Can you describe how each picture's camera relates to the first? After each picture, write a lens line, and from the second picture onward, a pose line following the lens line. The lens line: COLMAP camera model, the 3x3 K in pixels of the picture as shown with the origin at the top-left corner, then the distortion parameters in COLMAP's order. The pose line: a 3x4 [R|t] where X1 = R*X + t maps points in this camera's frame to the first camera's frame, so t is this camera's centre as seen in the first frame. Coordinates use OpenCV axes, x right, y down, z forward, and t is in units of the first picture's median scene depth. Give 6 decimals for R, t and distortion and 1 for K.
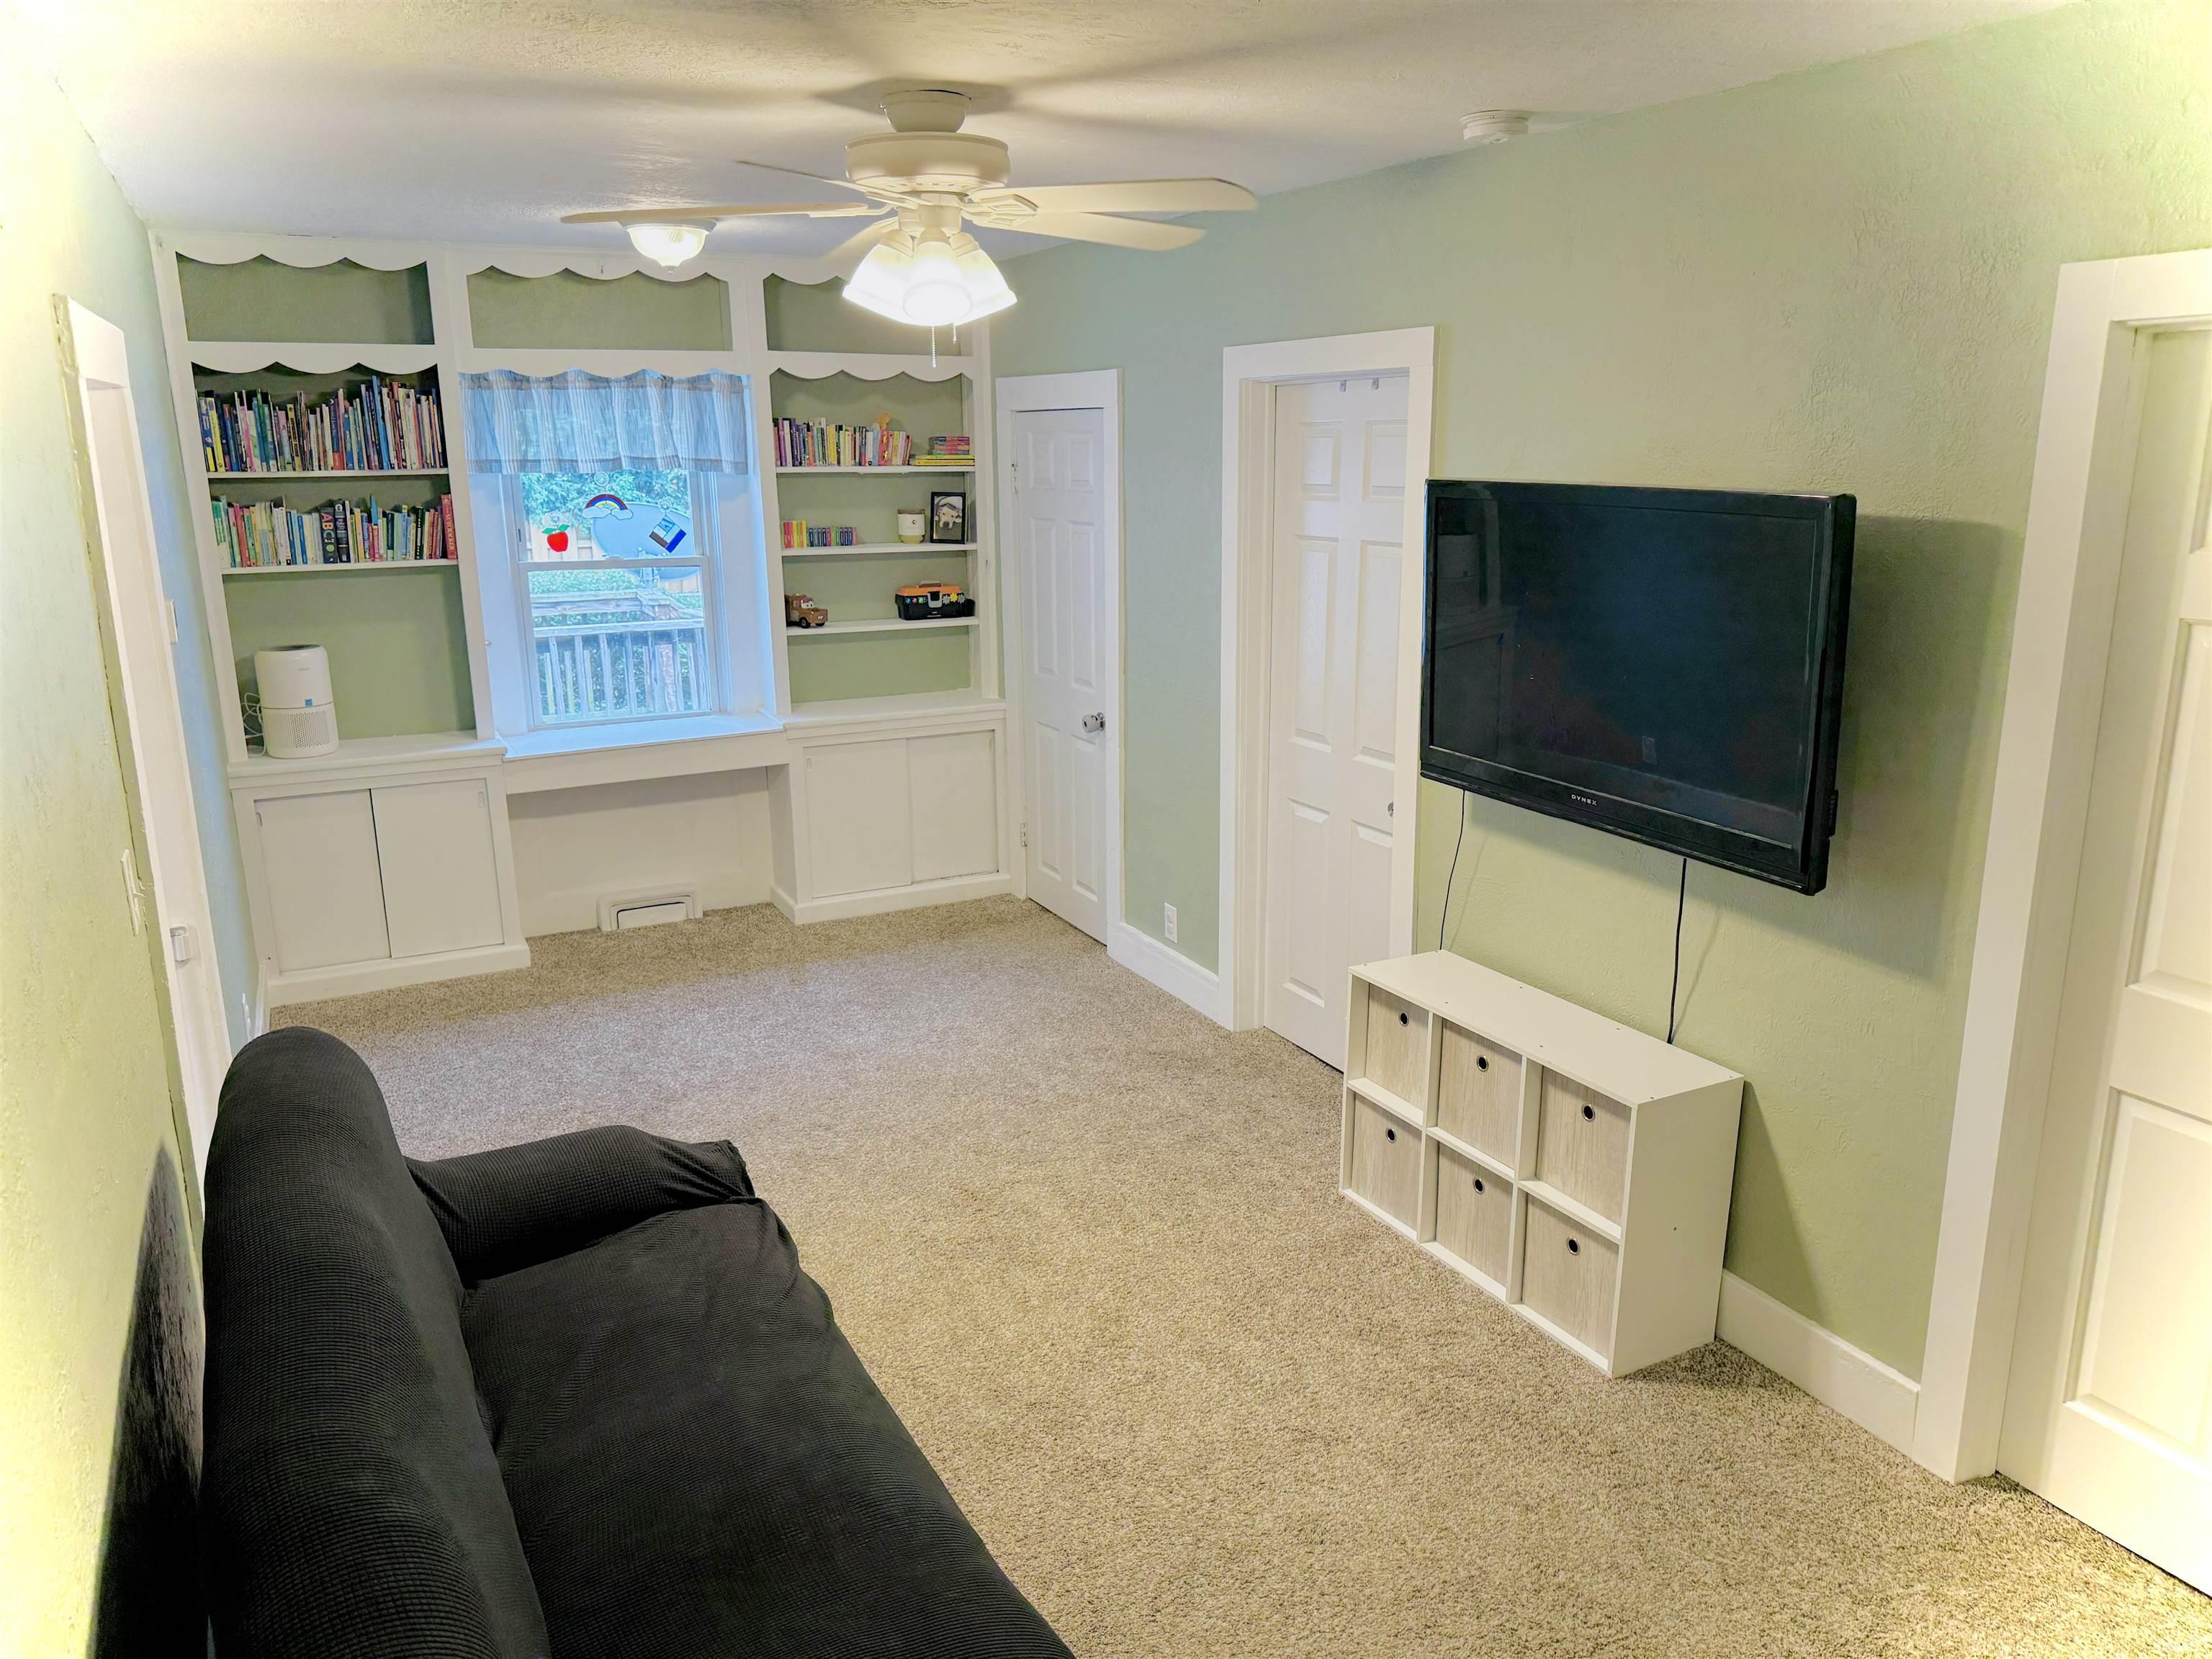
lens RADIAL K [[1631.1, 0, 1118.9], [0, 1631.1, 859.4], [0, 0, 1]] dist [0.192888, -0.396368]
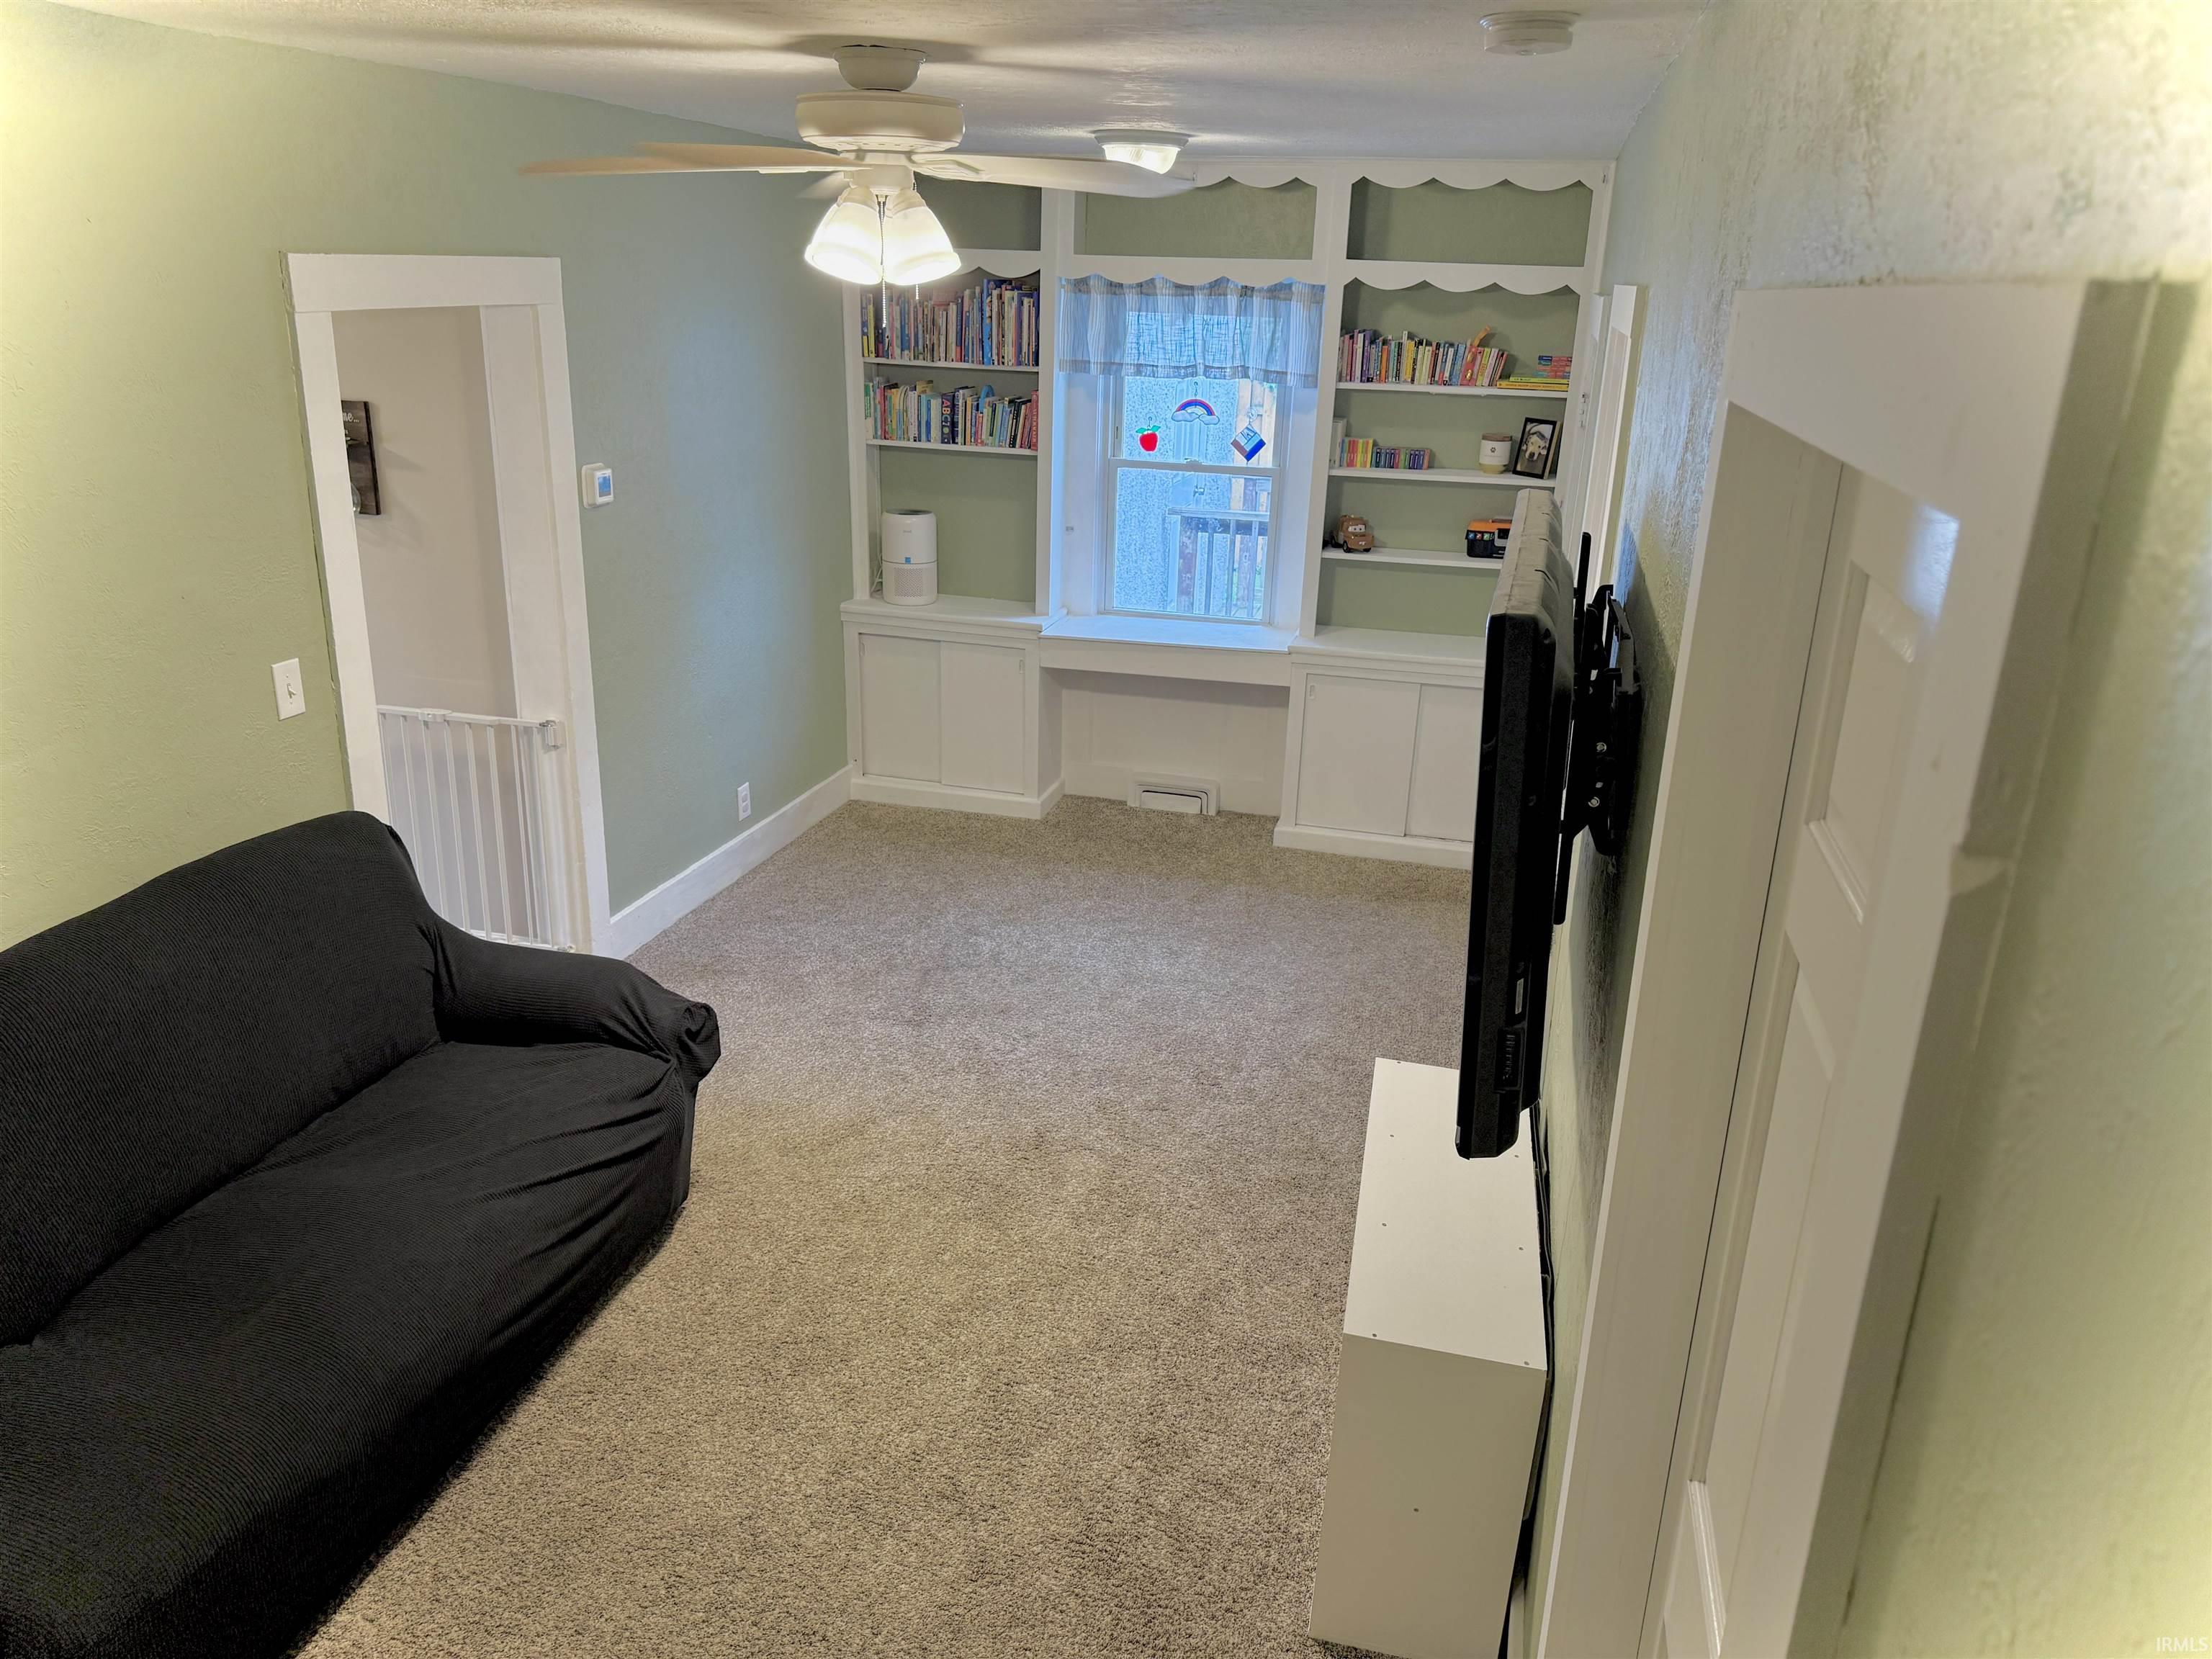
lens RADIAL K [[1631.1, 0, 1118.9], [0, 1631.1, 859.4], [0, 0, 1]] dist [0.192888, -0.396368]
pose [[0.719449, 0.265249, -0.641901, 0.404651], [-0.206483, 0.964100, 0.166961, -0.106070], [0.663143, 0.012422, 0.748390, 0.200584]]
